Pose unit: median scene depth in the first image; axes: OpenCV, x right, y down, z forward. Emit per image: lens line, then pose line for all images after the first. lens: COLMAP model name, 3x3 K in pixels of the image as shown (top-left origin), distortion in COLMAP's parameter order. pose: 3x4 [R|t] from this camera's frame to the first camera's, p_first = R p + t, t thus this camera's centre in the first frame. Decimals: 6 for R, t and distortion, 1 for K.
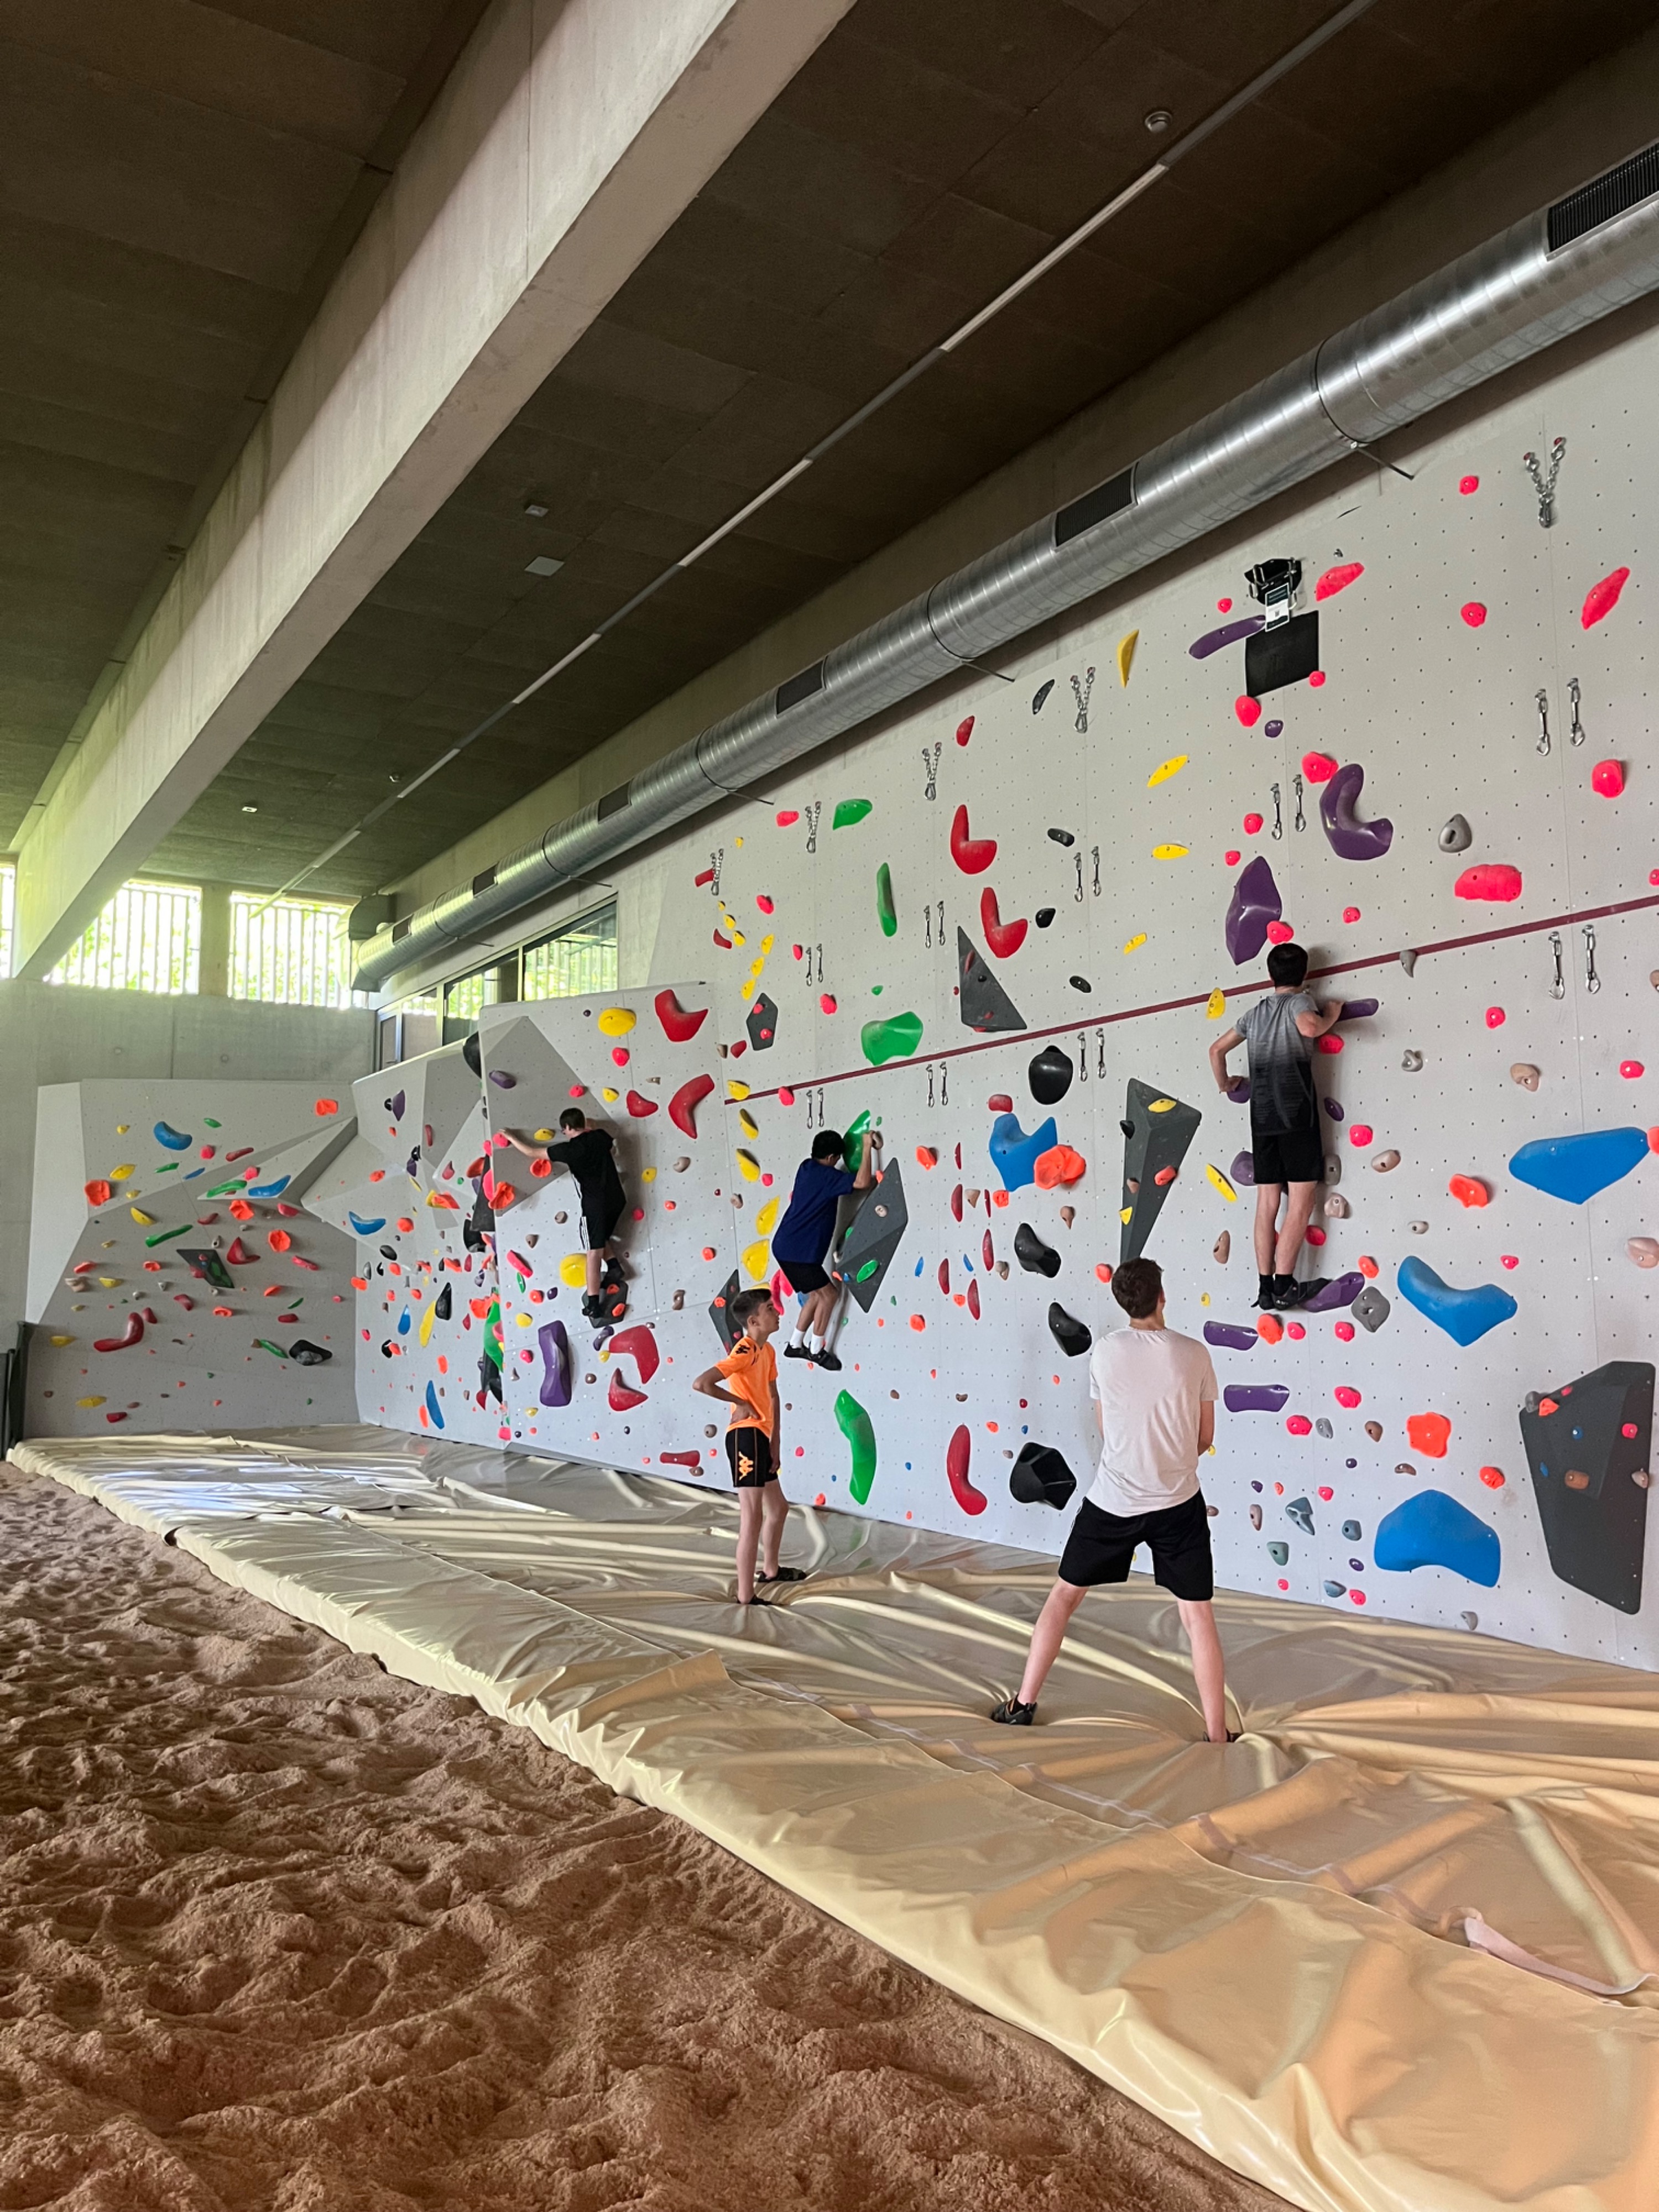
lens RADIAL K [[1698.0, 0, 836.0], [0, 1698.0, 1107.1], [0, 0, 1]] dist [0.034480, -0.003313]
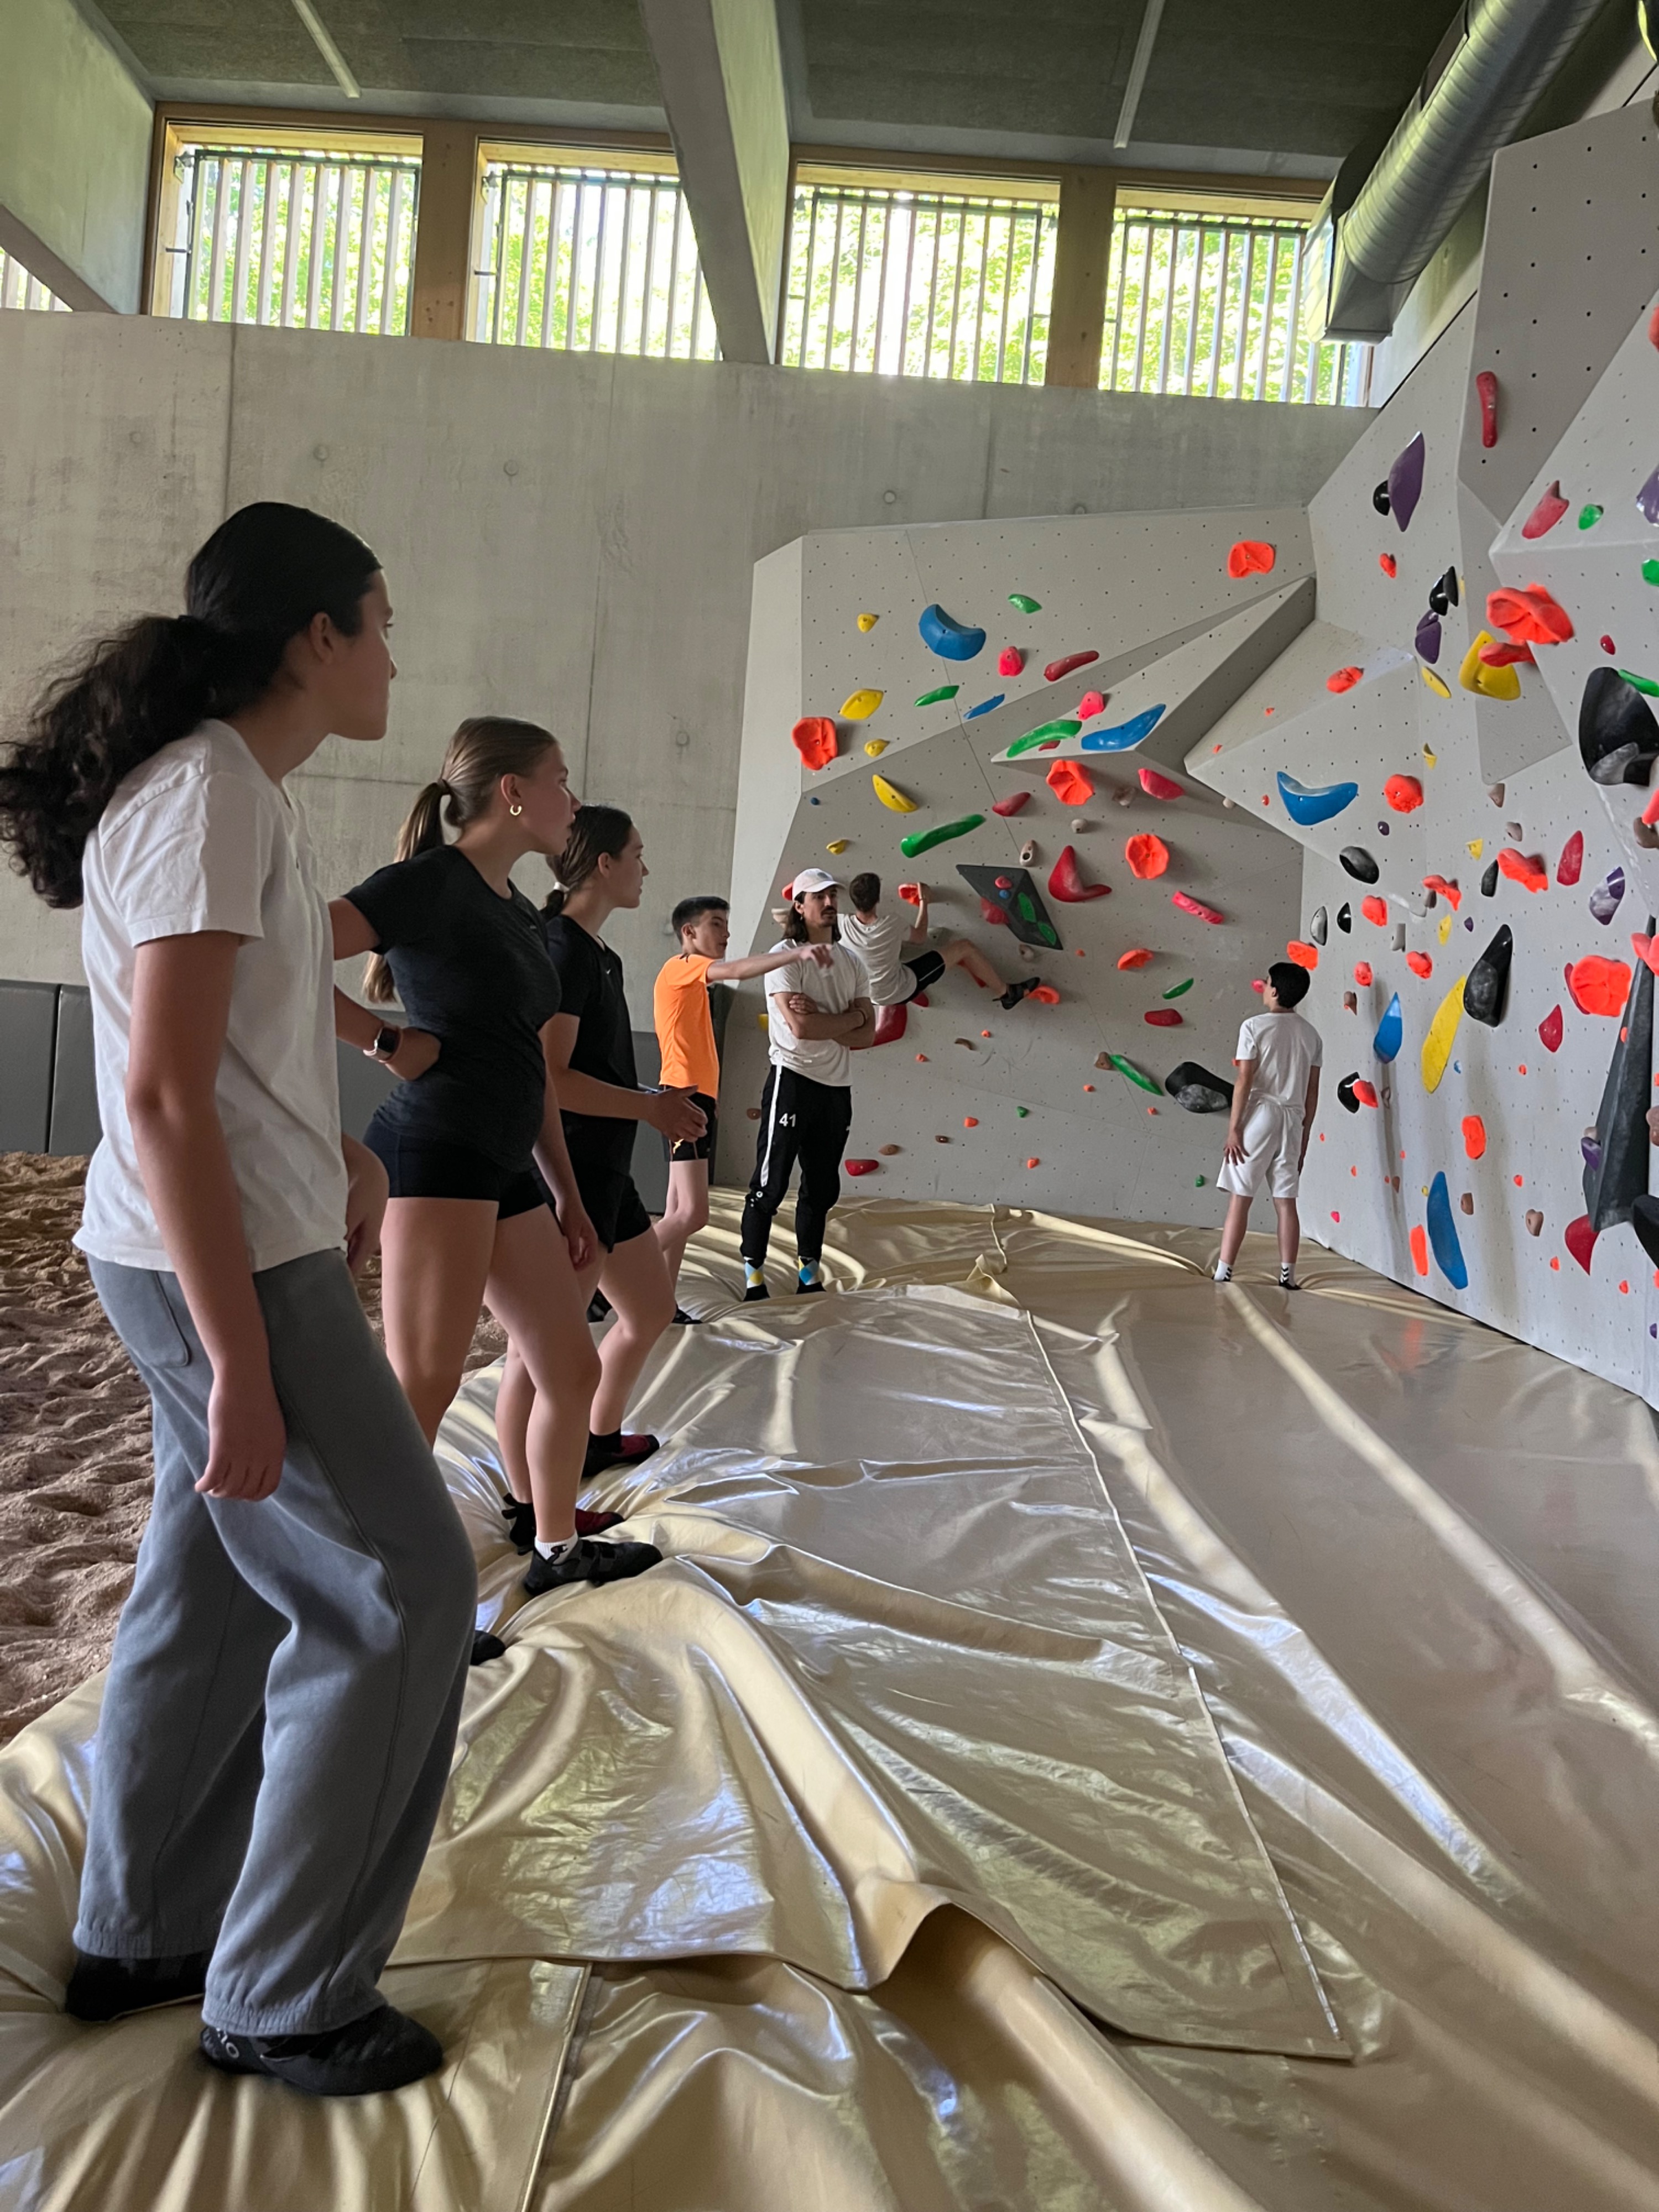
lens RADIAL K [[1698.0, 0, 837.3], [0, 1698.0, 1101.4], [0, 0, 1]] dist [0.034480, -0.003313]
pose [[0.833297, 0.094649, -0.544663, -0.129623], [-0.023274, 0.990367, 0.136494, 0.086174], [0.552336, -0.101064, 0.827473, 0.550843]]
